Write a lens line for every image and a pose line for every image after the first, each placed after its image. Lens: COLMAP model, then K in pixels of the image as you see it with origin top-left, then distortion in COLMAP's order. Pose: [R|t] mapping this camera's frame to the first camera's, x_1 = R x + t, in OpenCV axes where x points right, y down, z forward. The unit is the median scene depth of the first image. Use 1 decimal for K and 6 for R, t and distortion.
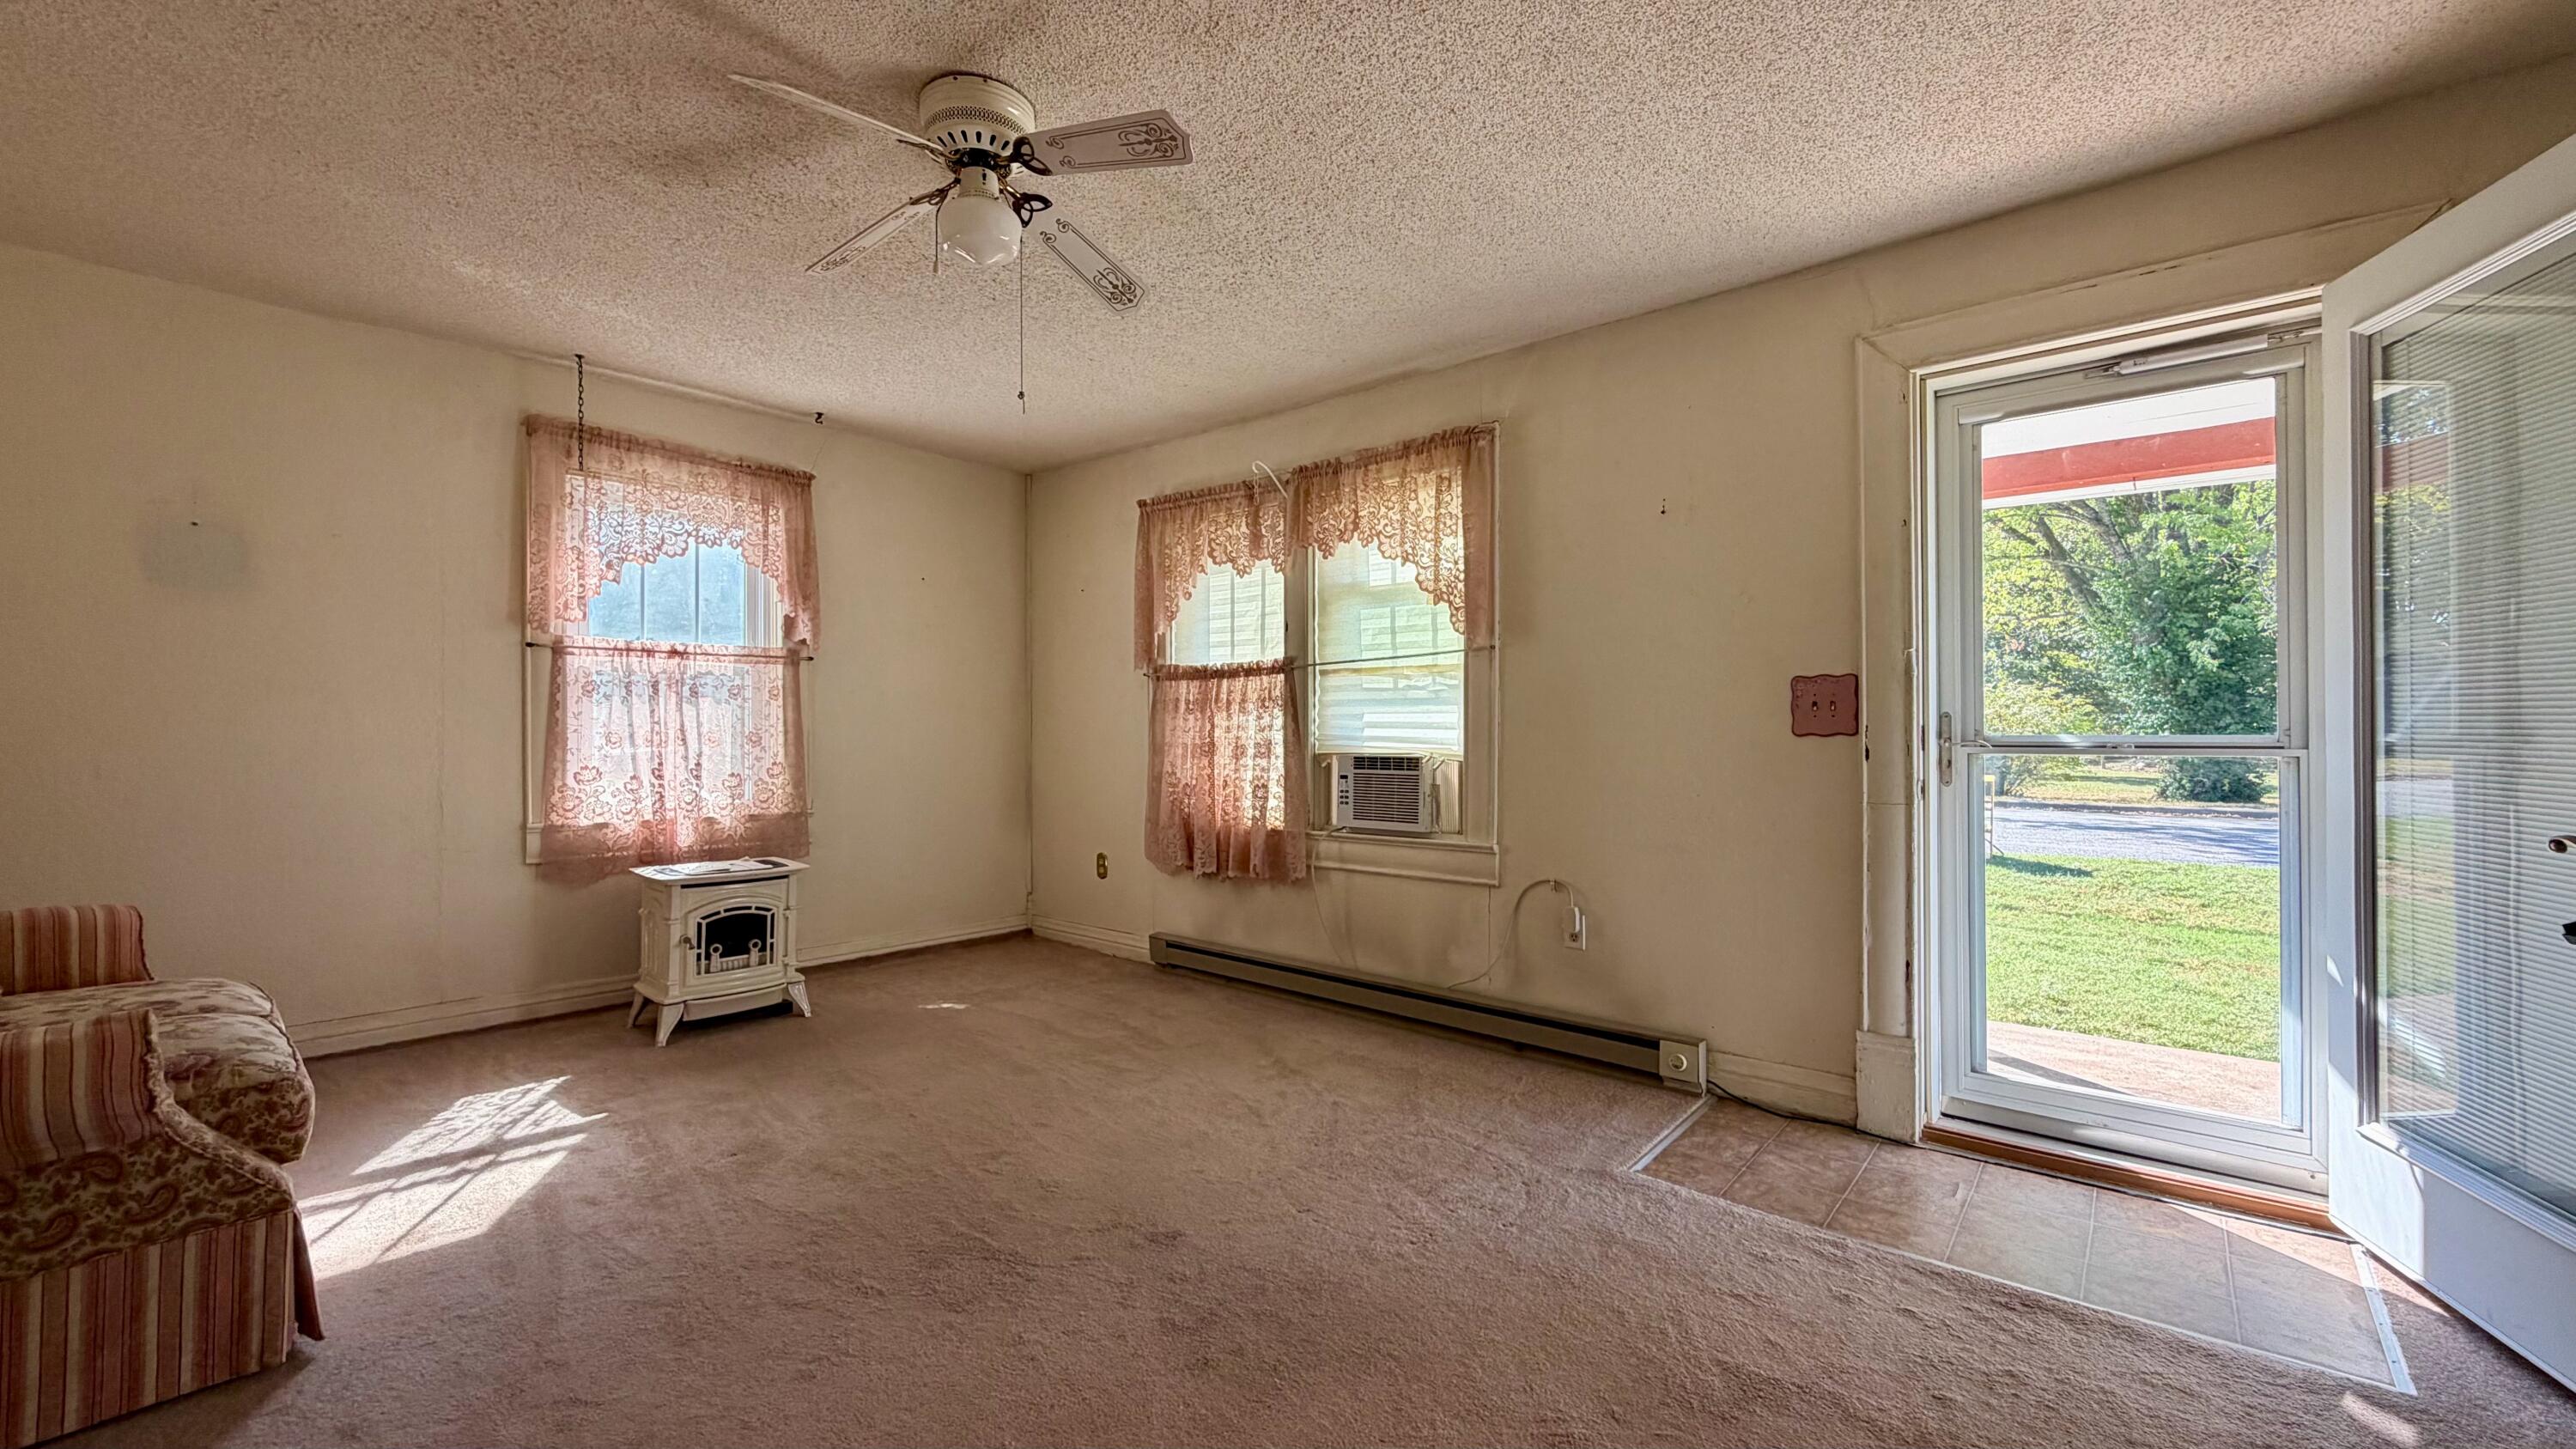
lens RADIAL K [[1001.5, 0, 1287.8], [0, 1001.5, 724.2], [0, 0, 1]] dist [0.002495, -0.000104]
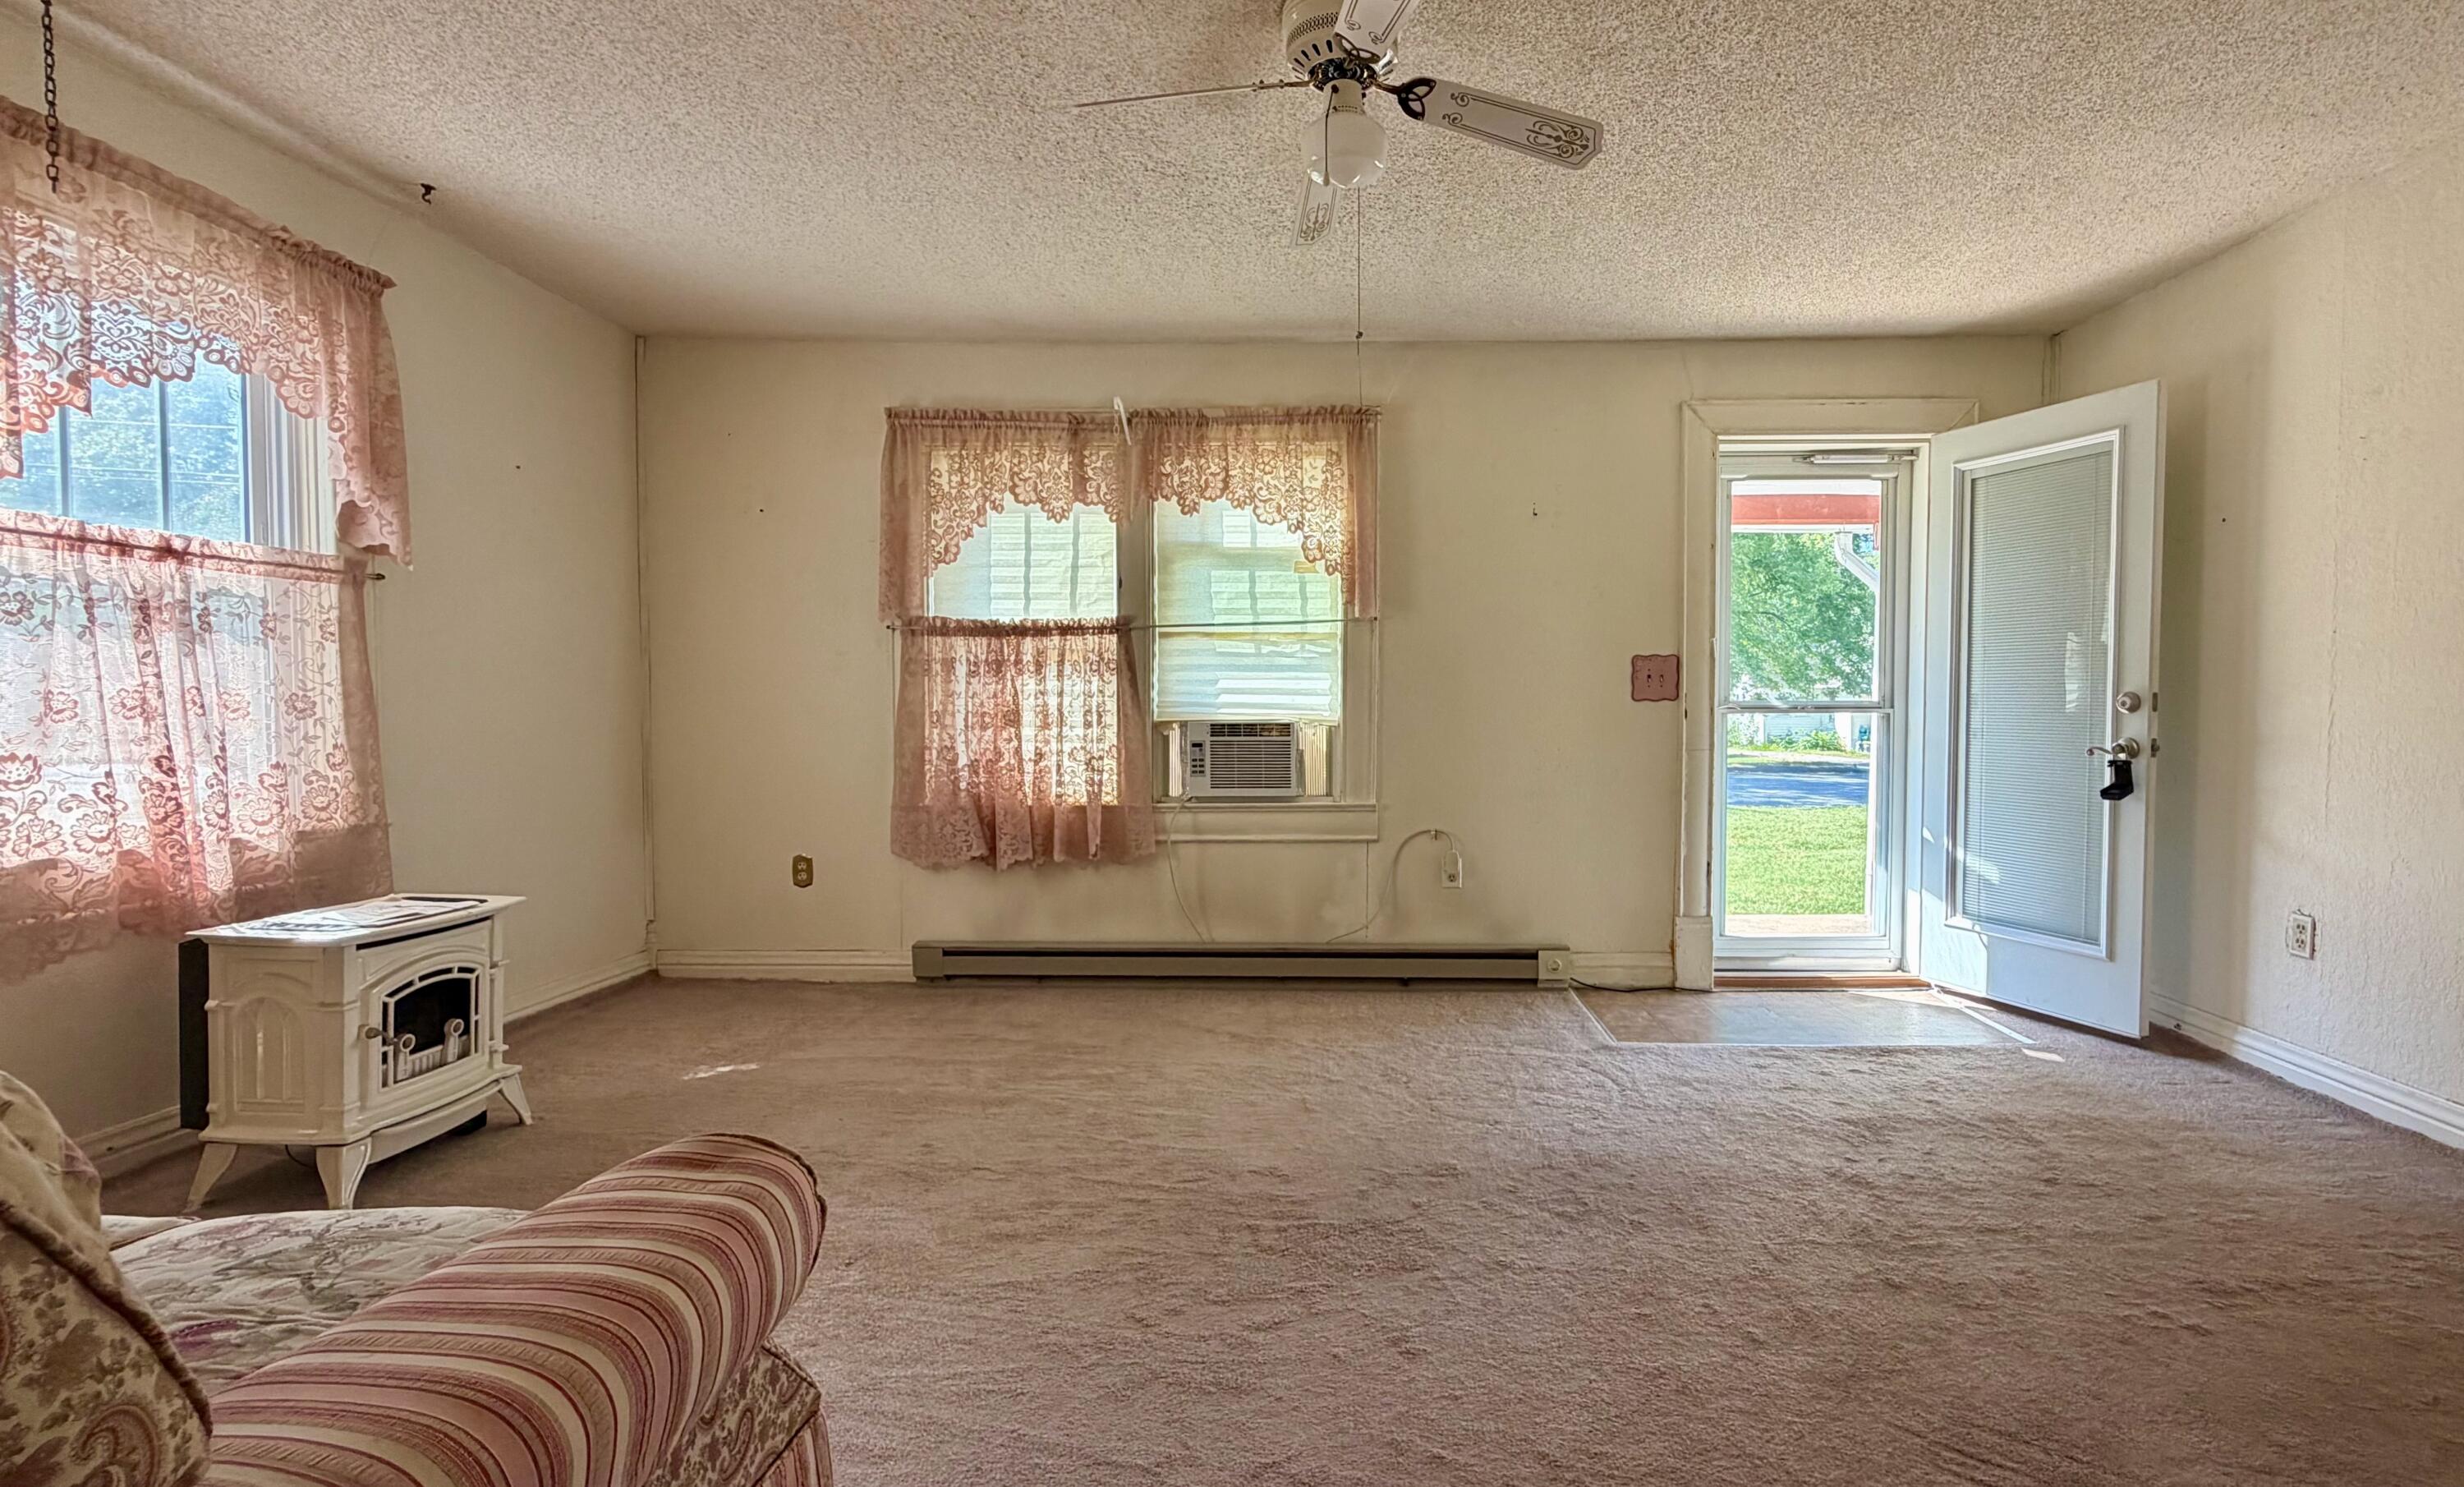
lens RADIAL K [[1150.0, 0, 1233.0], [0, 1150.0, 744.0], [0, 0, 1]] dist [0.001166, -0.001156]
pose [[0.771740, -0.019180, 0.635649, -0.613623], [-0.004308, 0.999364, 0.035385, 0.012388], [-0.635924, -0.030046, 0.771167, 0.128097]]
